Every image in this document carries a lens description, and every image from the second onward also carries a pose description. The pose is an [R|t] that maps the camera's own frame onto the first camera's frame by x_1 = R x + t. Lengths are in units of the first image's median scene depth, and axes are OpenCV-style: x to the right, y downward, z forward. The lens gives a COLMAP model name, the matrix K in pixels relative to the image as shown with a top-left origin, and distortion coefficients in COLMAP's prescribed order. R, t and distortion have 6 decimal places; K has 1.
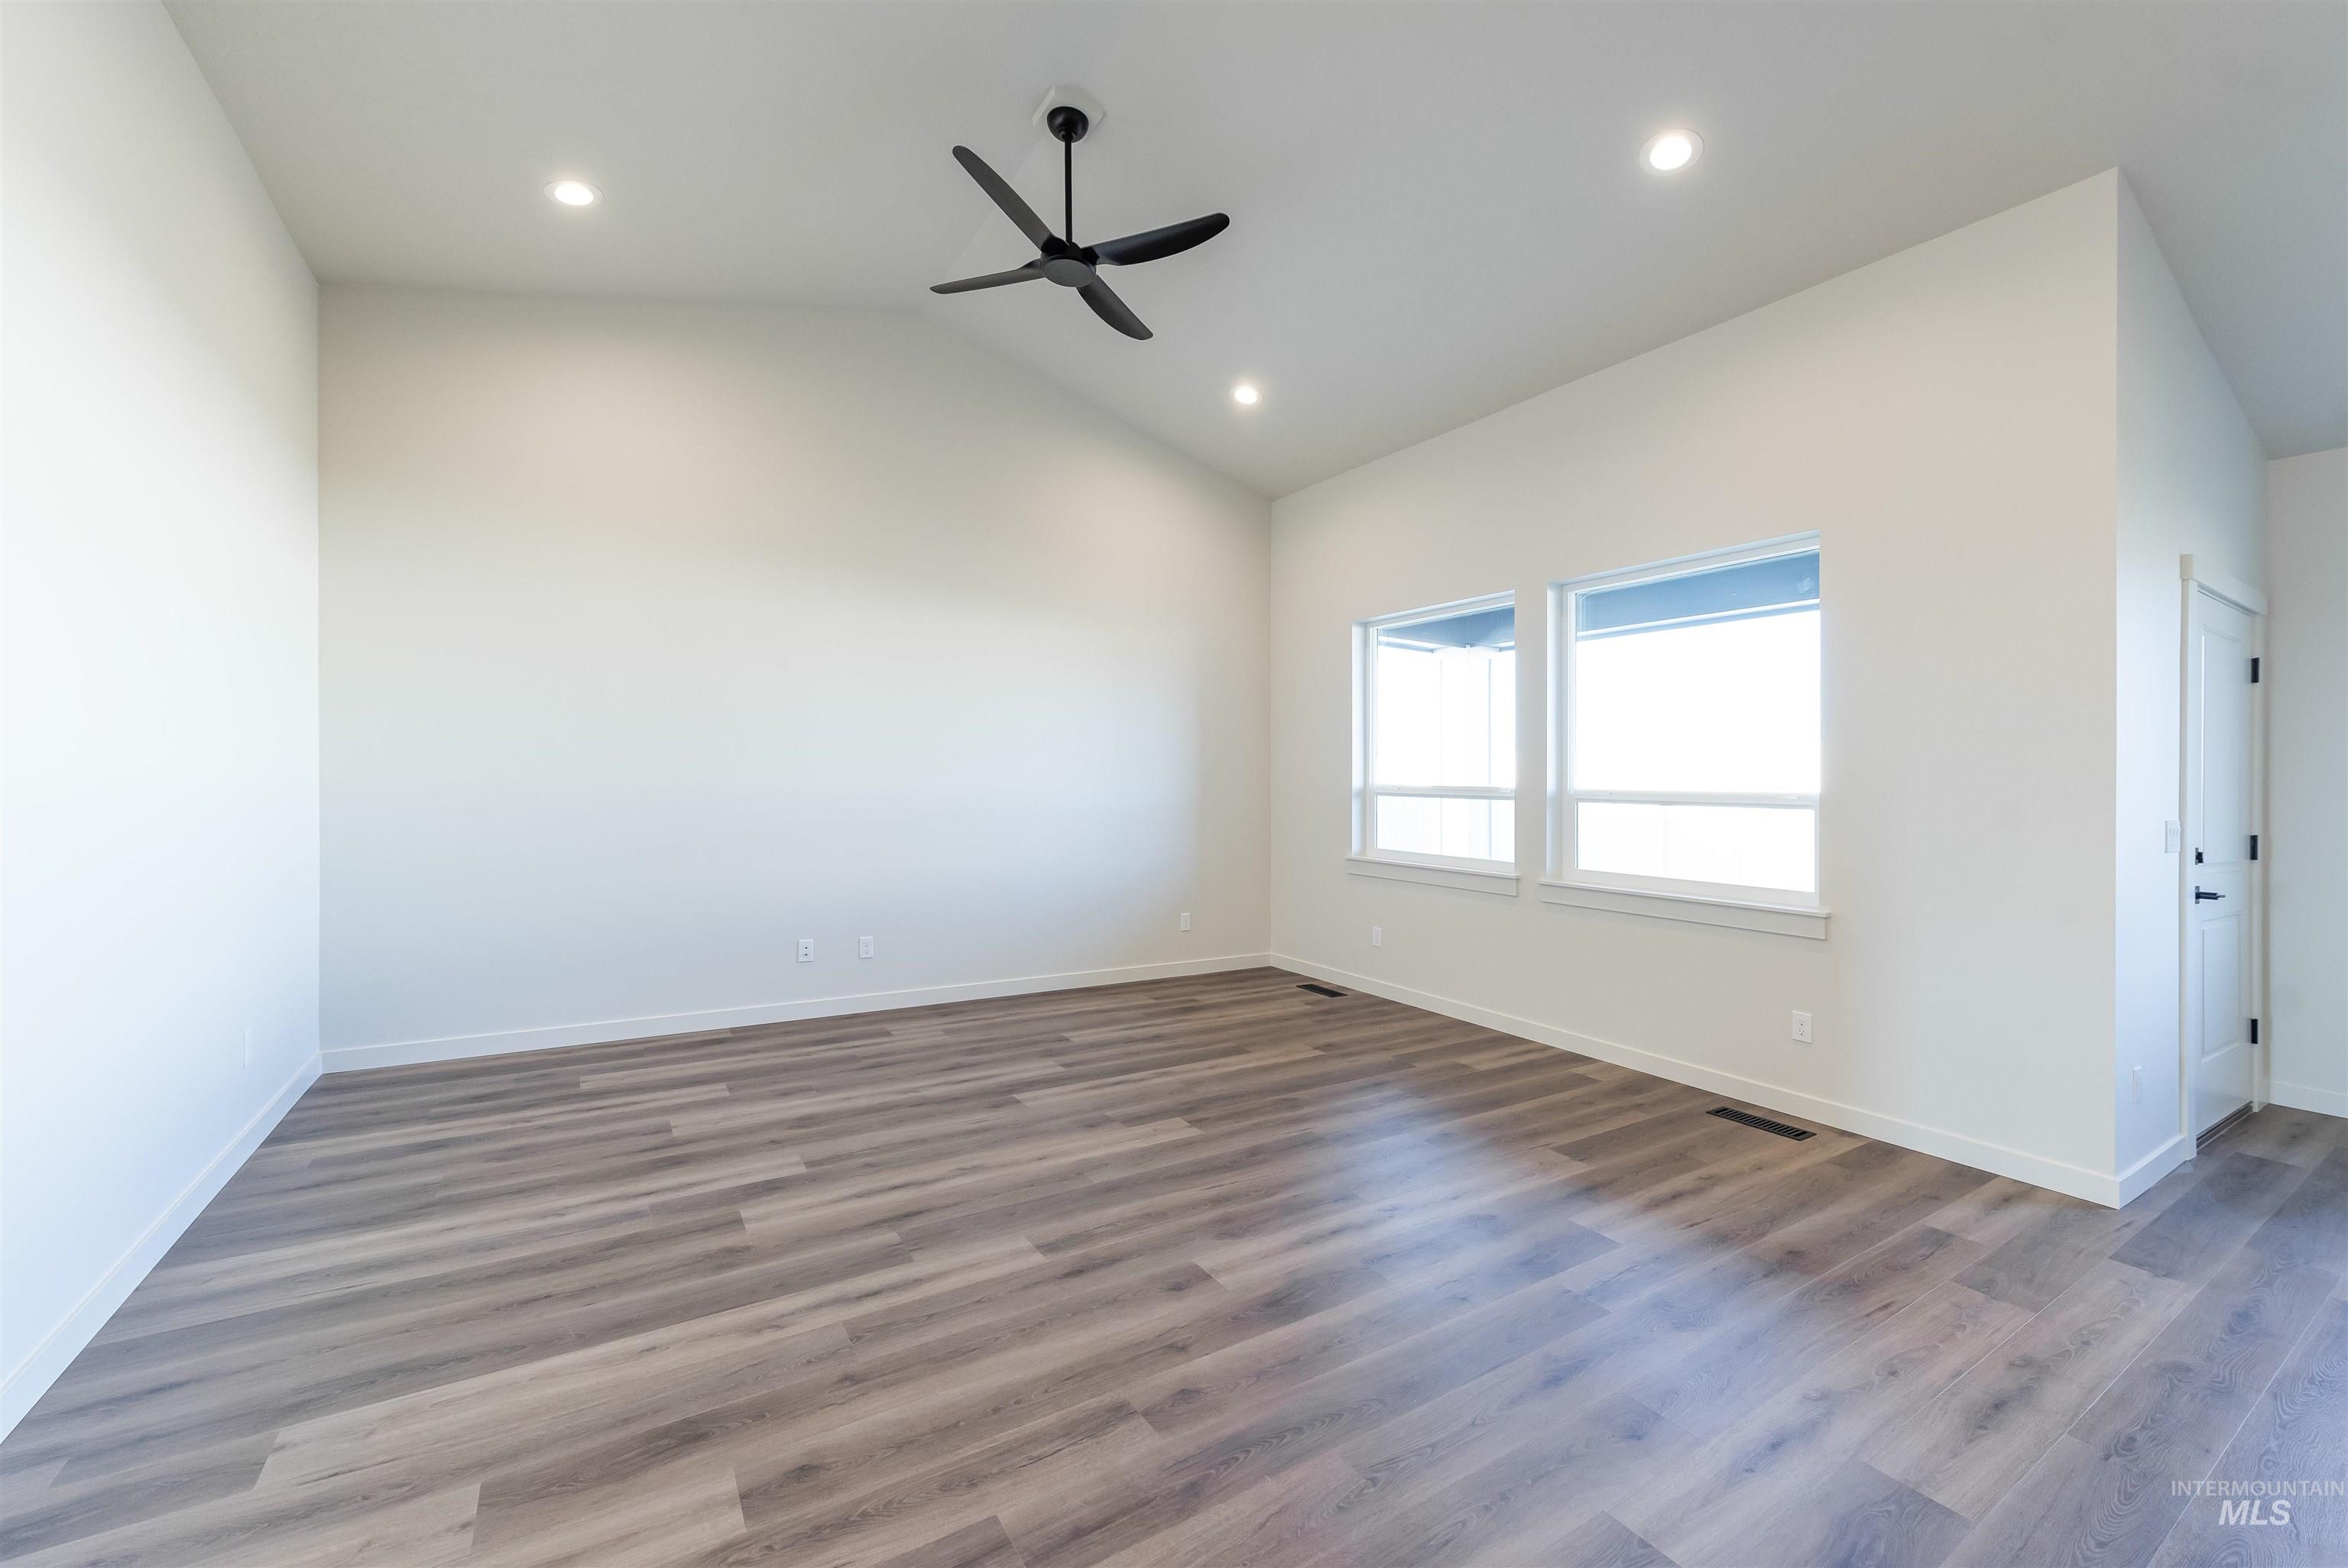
lens RADIAL K [[937.1, 0, 1199.4], [0, 937.1, 796.6], [0, 0, 1]] dist [0.009486, -0.002174]
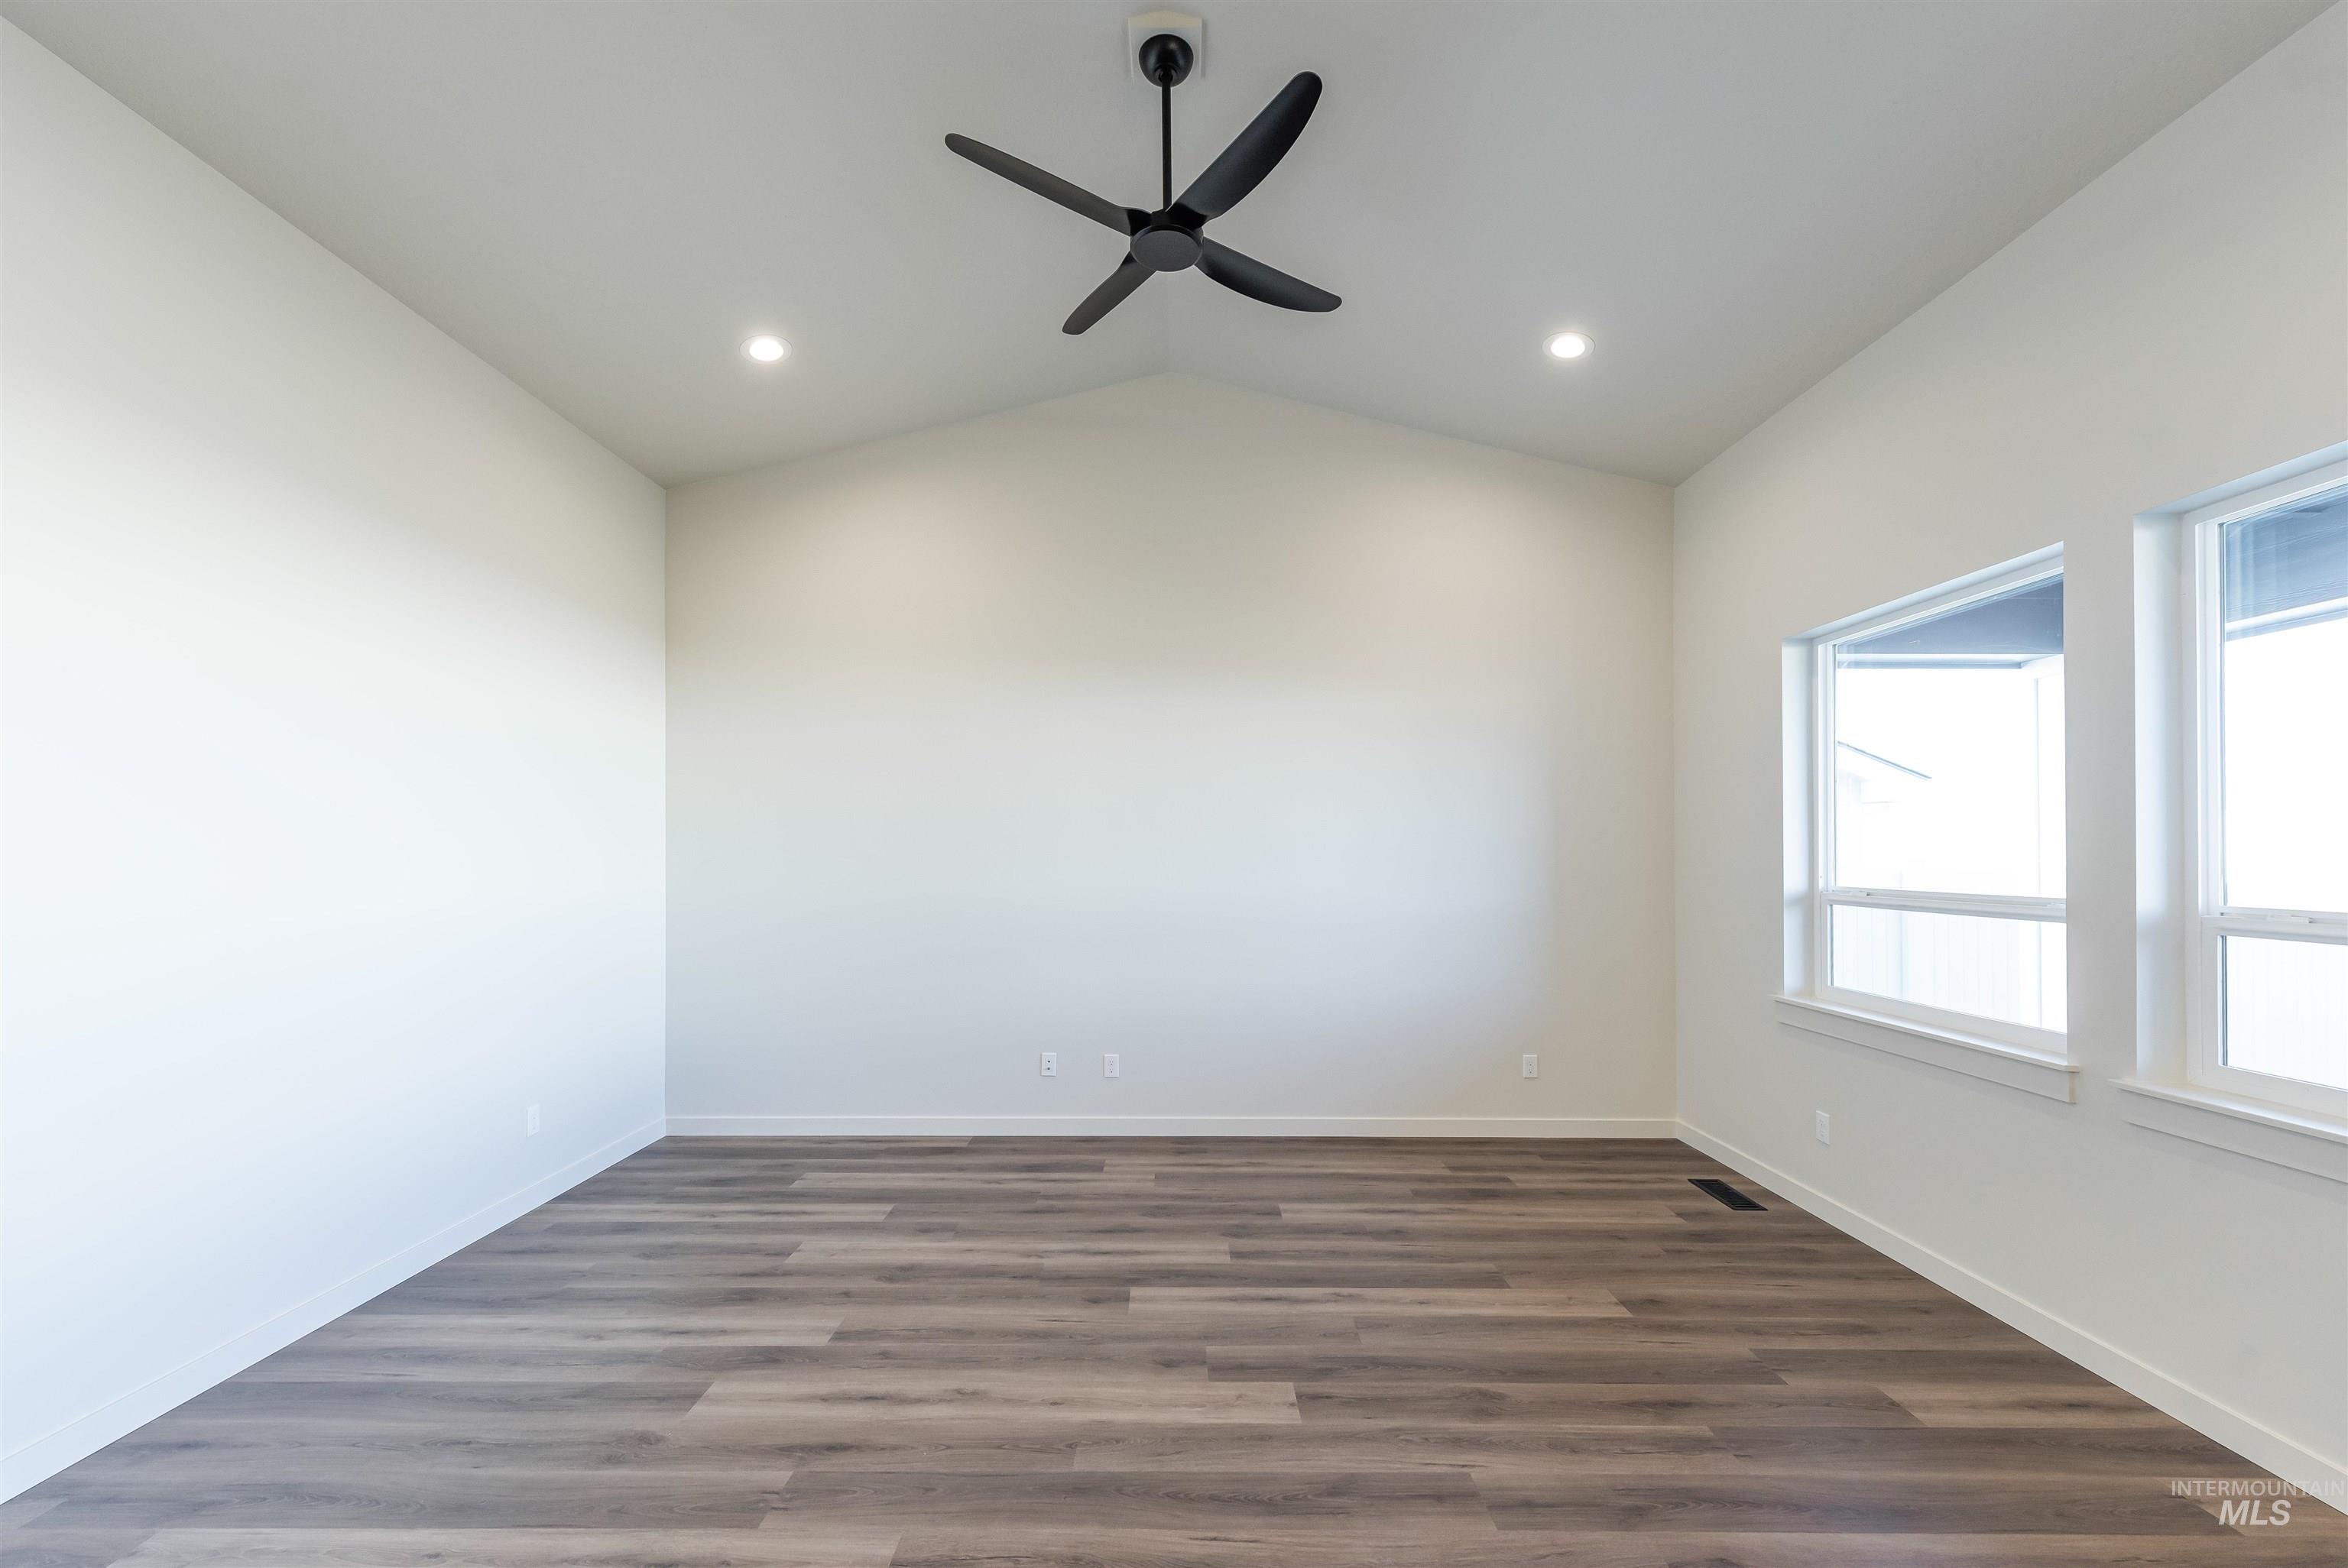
lens RADIAL K [[937.1, 0, 1197.9], [0, 937.1, 867.0], [0, 0, 1]] dist [0.009486, -0.002174]
pose [[0.828852, -0.005506, -0.559441, 0.263196], [0.005195, 0.999984, -0.002146, -0.038139], [0.559444, -0.001127, 0.828867, 0.308992]]
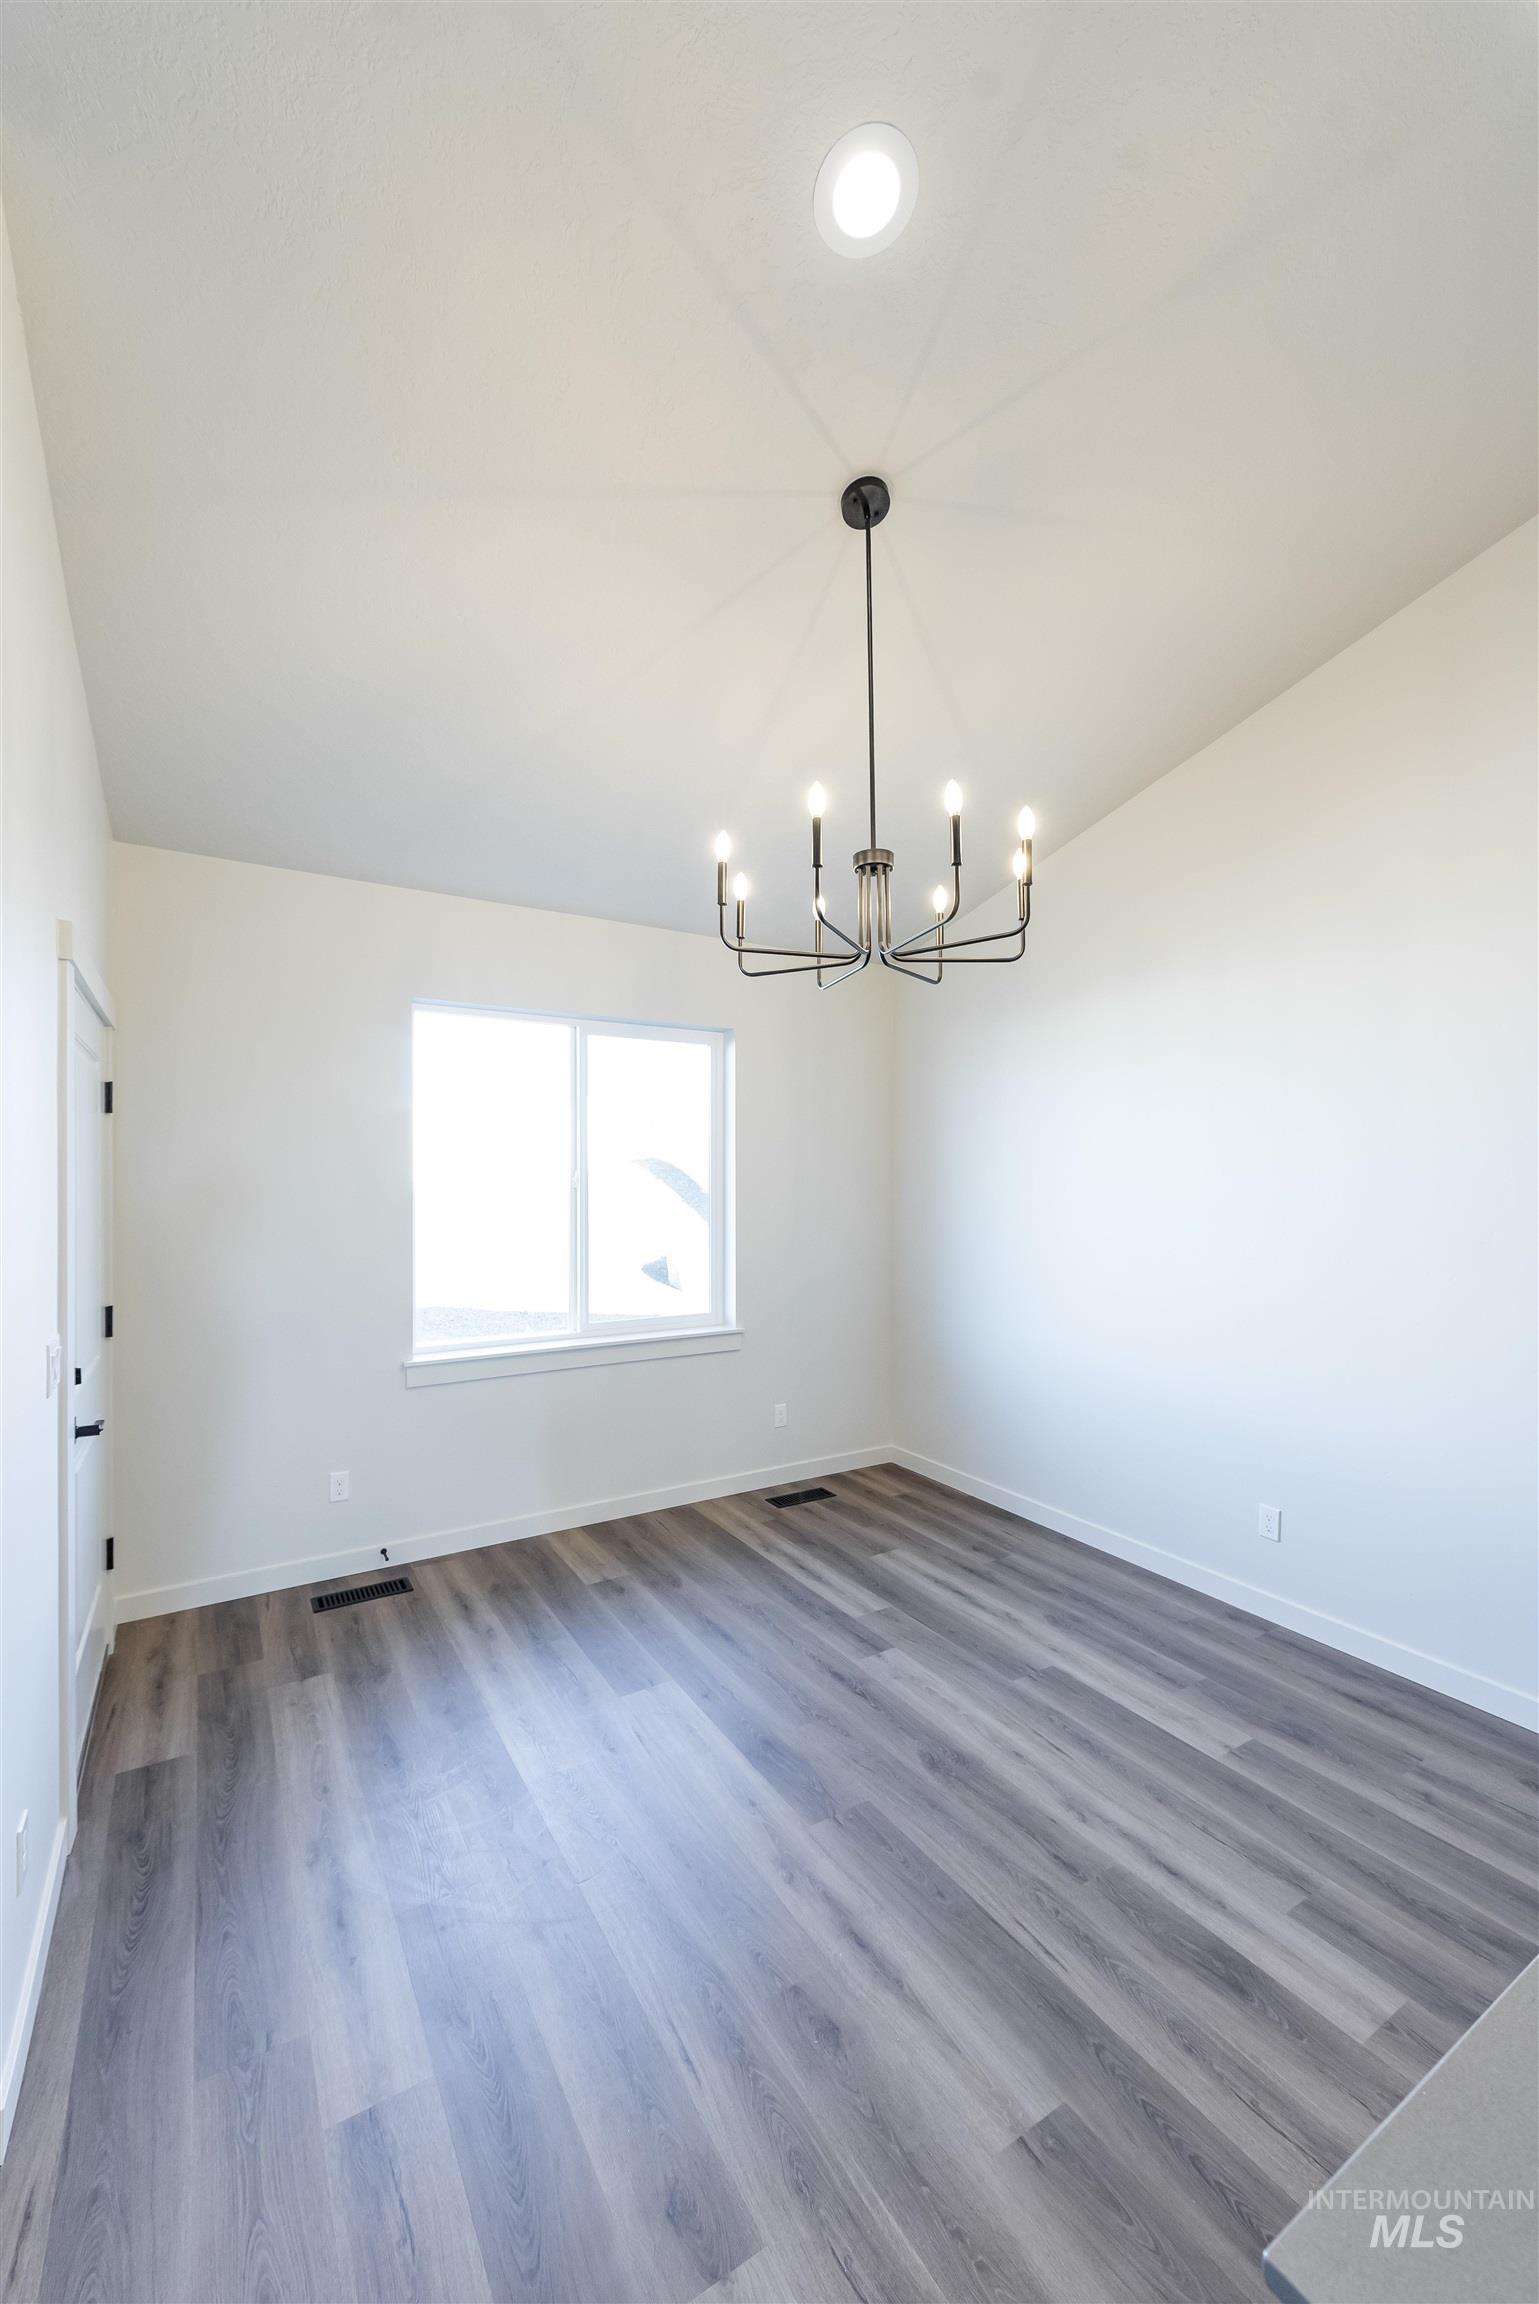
lens RADIAL K [[919.7, 0, 809.1], [0, 919.7, 1165.9], [0, 0, 1]] dist [0.009486, -0.002174]
pose [[0.013602, 0.002794, 0.999904, 0.365365], [0.009187, 0.999954, -0.002919, -0.072009], [-0.999865, 0.009226, 0.013576, 0.422505]]
